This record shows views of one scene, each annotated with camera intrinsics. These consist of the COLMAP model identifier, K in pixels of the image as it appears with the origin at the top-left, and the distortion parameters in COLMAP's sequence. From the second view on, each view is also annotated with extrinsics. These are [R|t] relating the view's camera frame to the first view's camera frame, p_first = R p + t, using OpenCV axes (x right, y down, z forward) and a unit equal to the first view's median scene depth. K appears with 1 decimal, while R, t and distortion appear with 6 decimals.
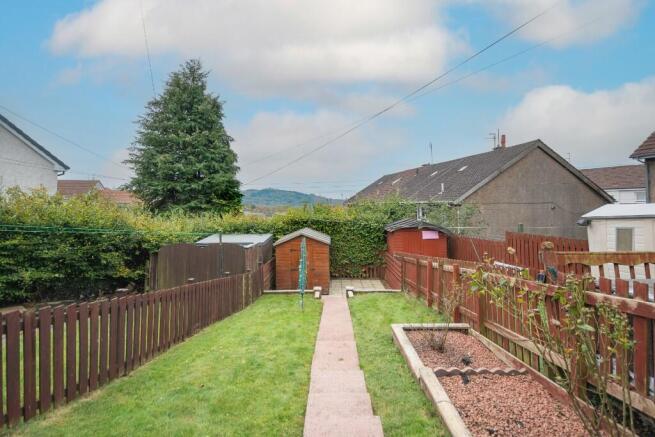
lens RADIAL K [[273.8, 0, 327.5], [0, 273.8, 218.5], [0, 0, 1]] dist [0.000388, -0.000035]
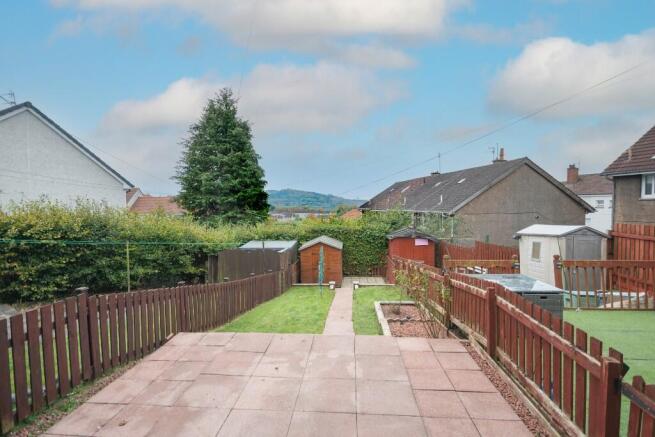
lens RADIAL K [[344.2, 0, 327.5], [0, 344.2, 218.5], [0, 0, 1]] dist [-0.000111, -0.000009]
pose [[0.997445, -0.003329, -0.071358, 0.052958], [0.006027, 0.999273, 0.037638, -0.104341], [0.071181, -0.037972, 0.996740, -0.571217]]
